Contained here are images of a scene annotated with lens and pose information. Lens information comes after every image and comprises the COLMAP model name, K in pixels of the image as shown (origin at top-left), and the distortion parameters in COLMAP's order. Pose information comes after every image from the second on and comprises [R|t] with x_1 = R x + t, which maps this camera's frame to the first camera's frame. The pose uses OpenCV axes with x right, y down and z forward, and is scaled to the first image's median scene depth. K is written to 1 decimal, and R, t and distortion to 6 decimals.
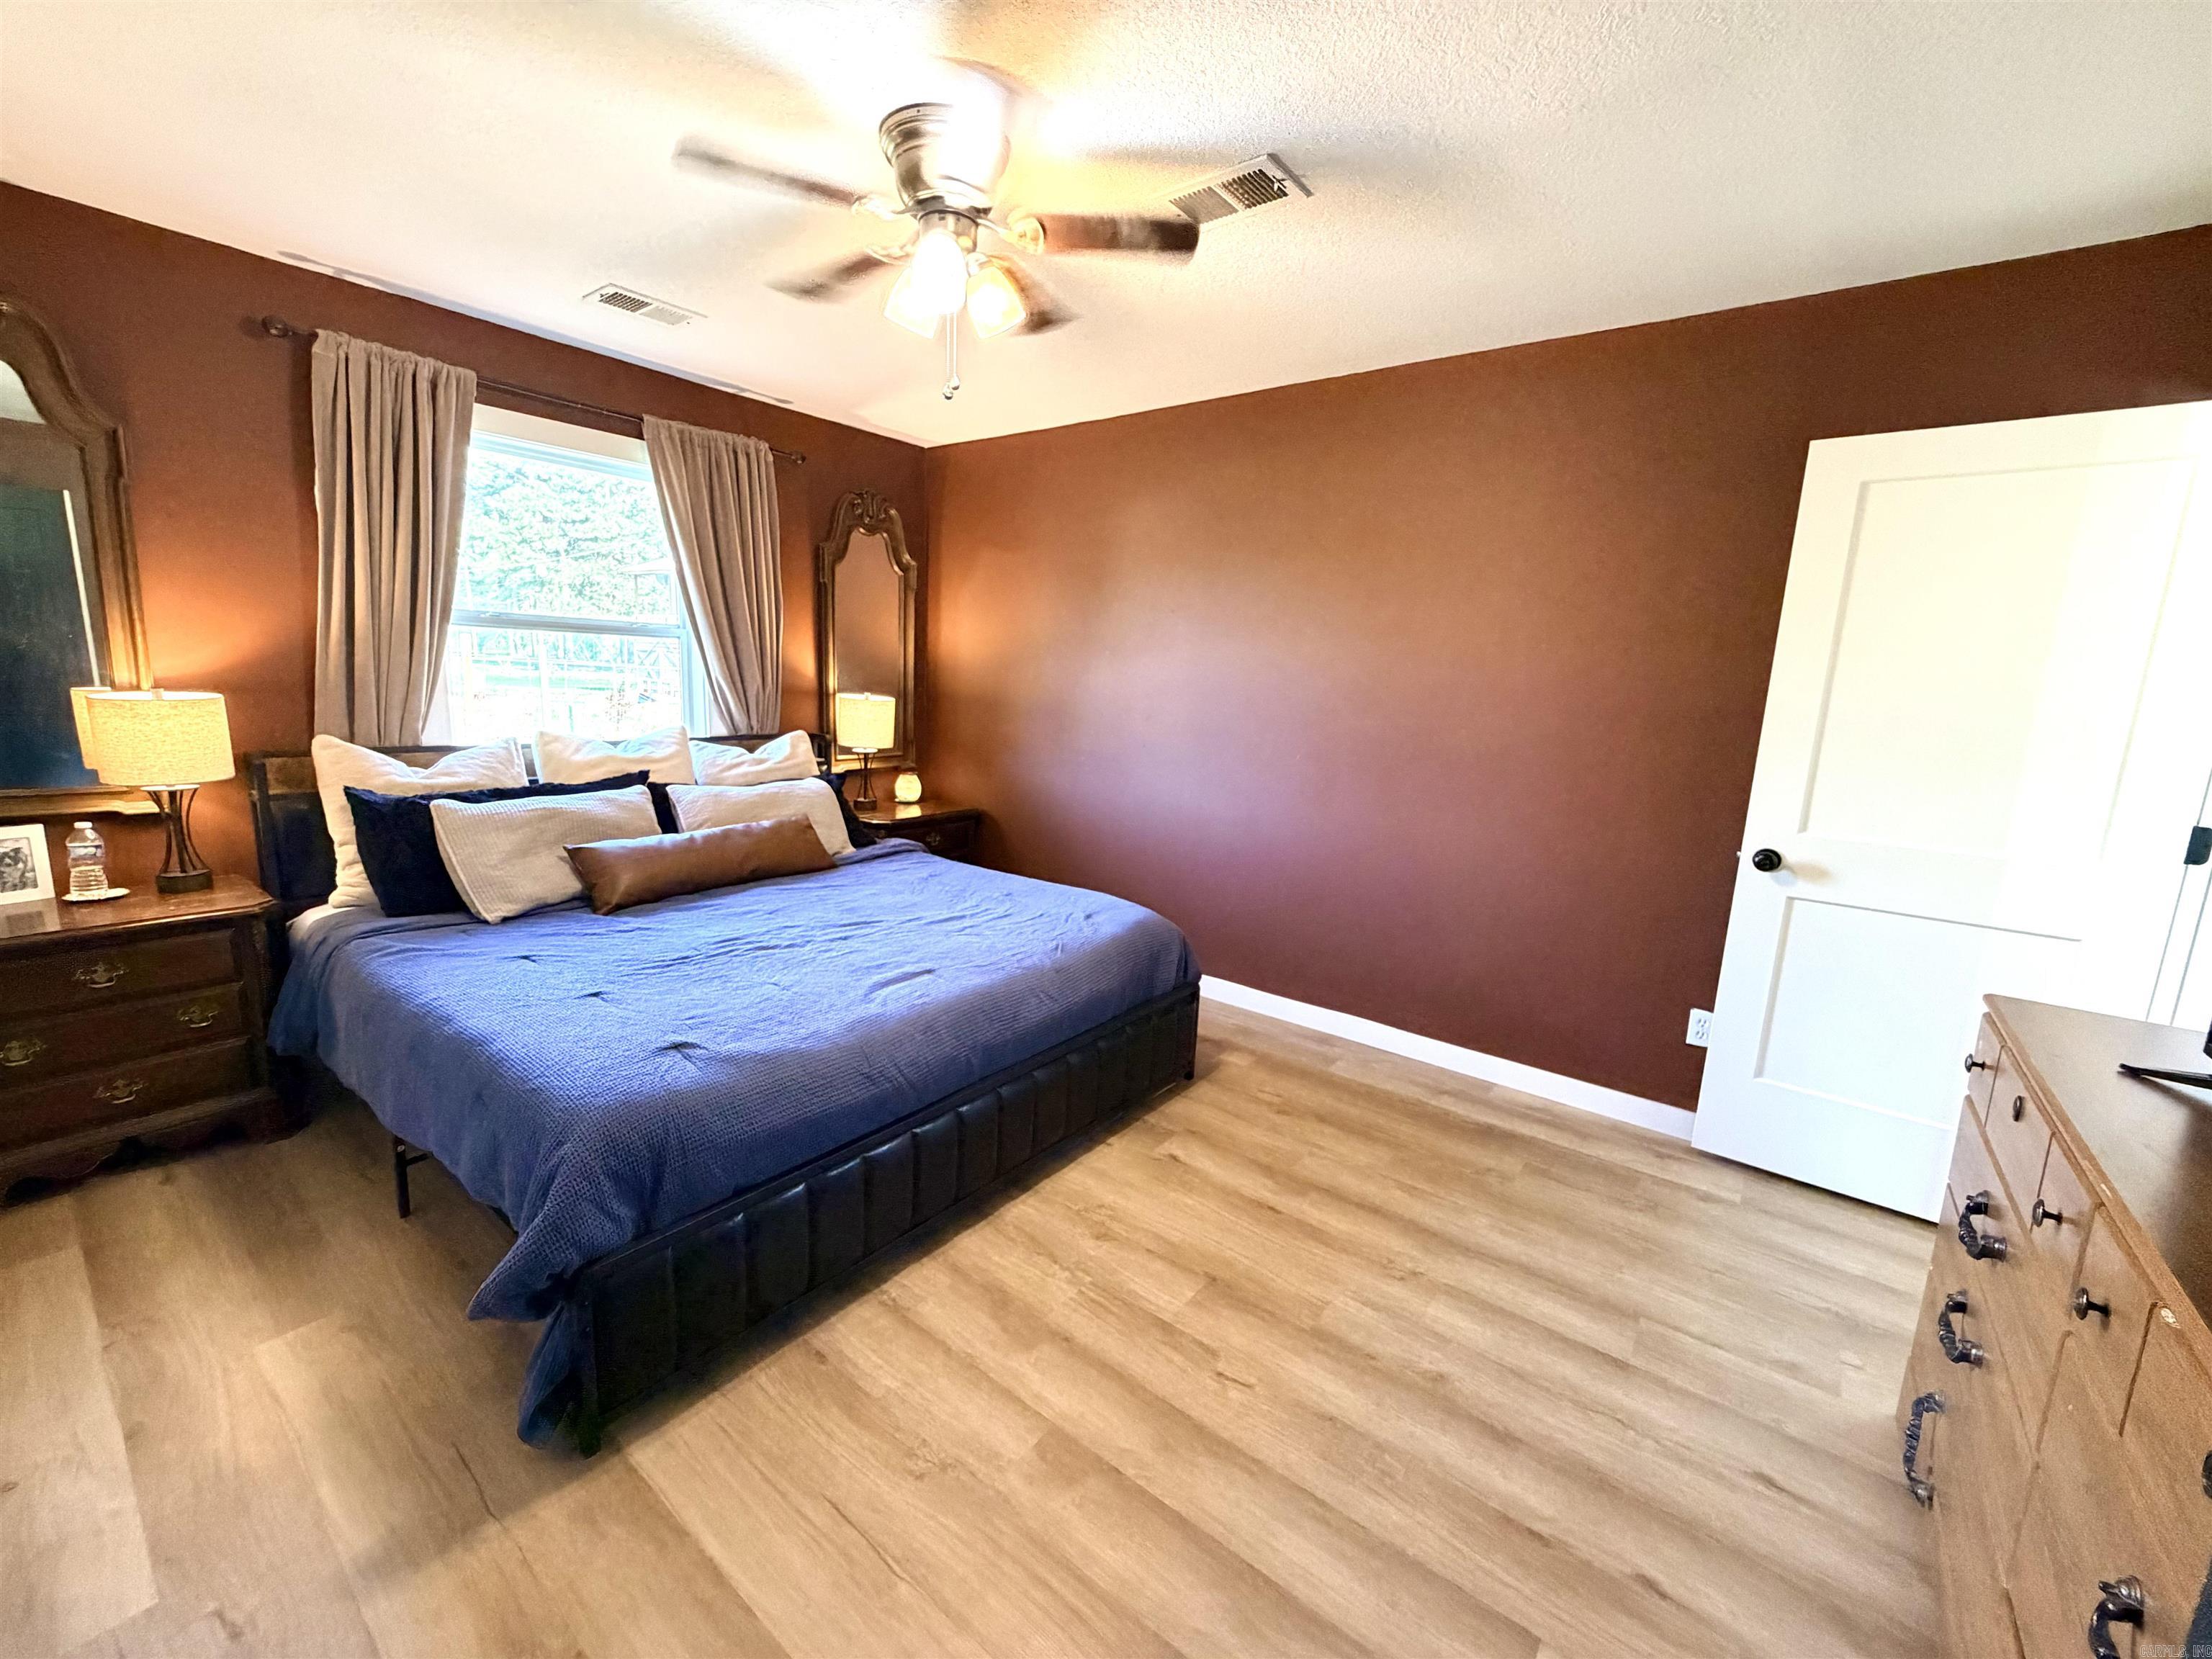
lens RADIAL K [[890.3, 0, 1106.0], [0, 890.3, 829.6], [0, 0, 1]] dist [0.001858, -0.000672]
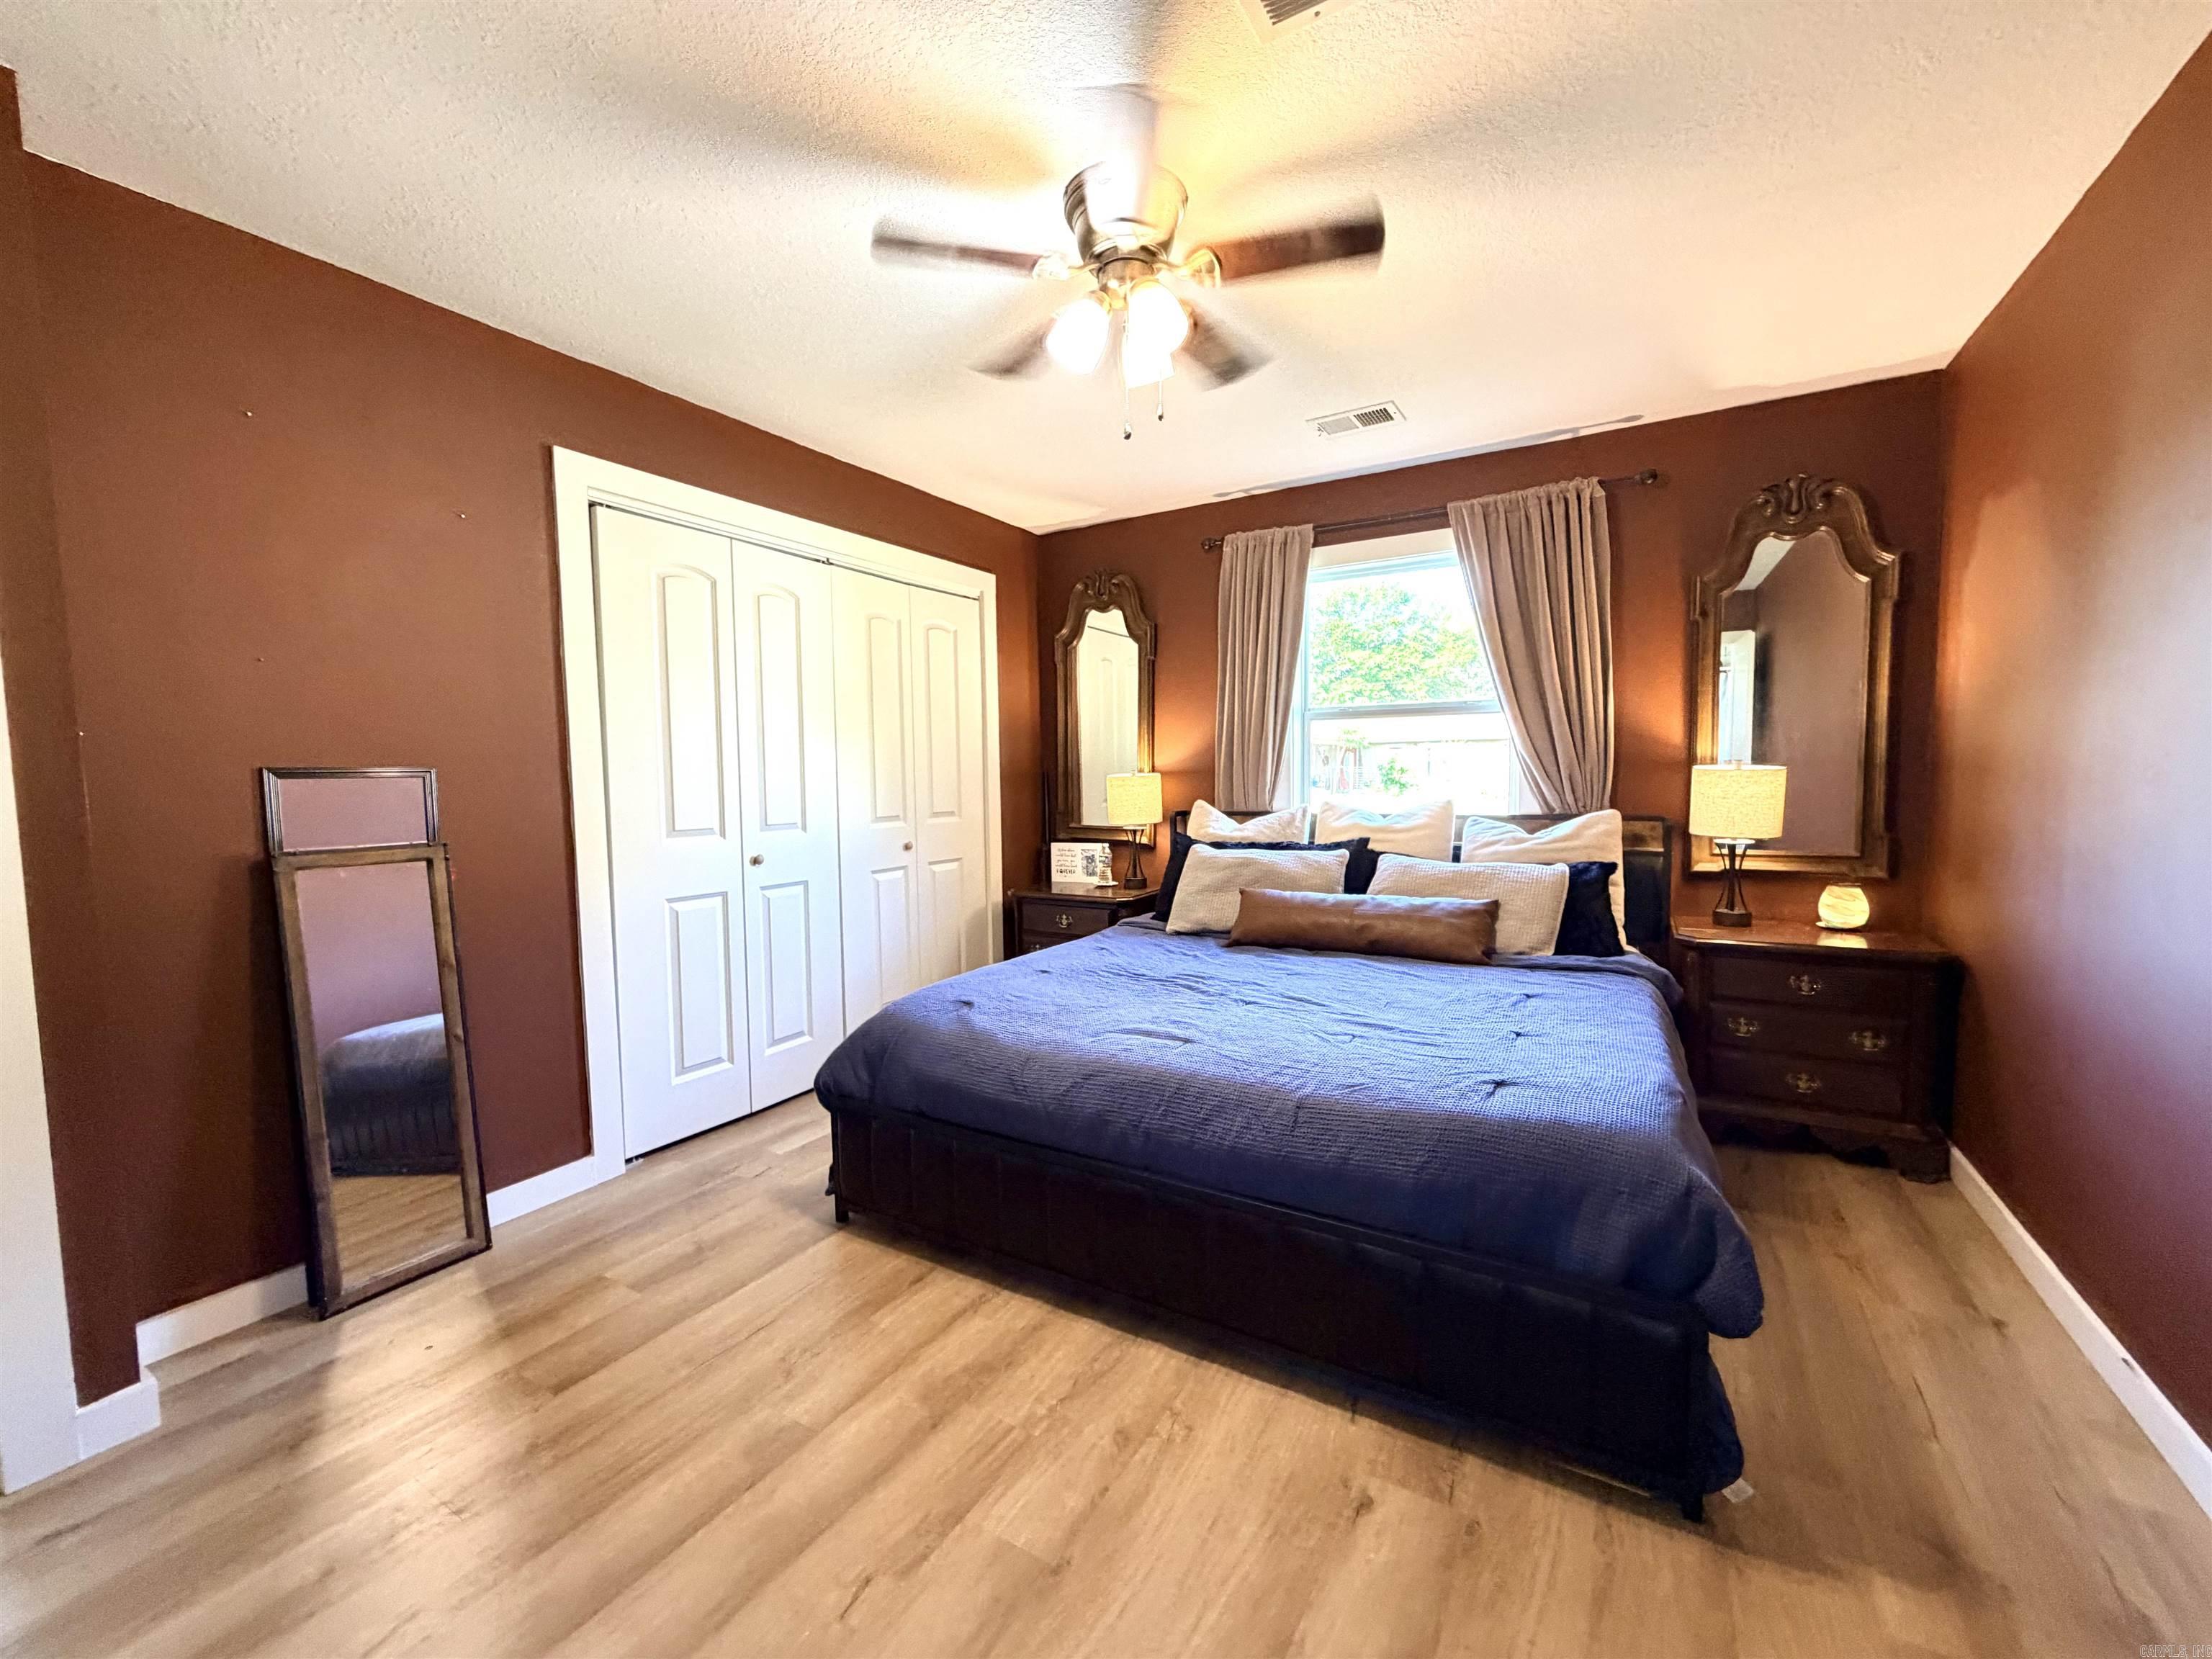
lens RADIAL K [[890.3, 0, 1103.3], [0, 890.3, 829.3], [0, 0, 1]] dist [0.001858, -0.000672]
pose [[0.115258, 0.022452, -0.993082, 0.601442], [-0.154452, 0.987990, 0.004411, -0.039126], [0.981254, 0.152875, 0.117342, 0.679186]]
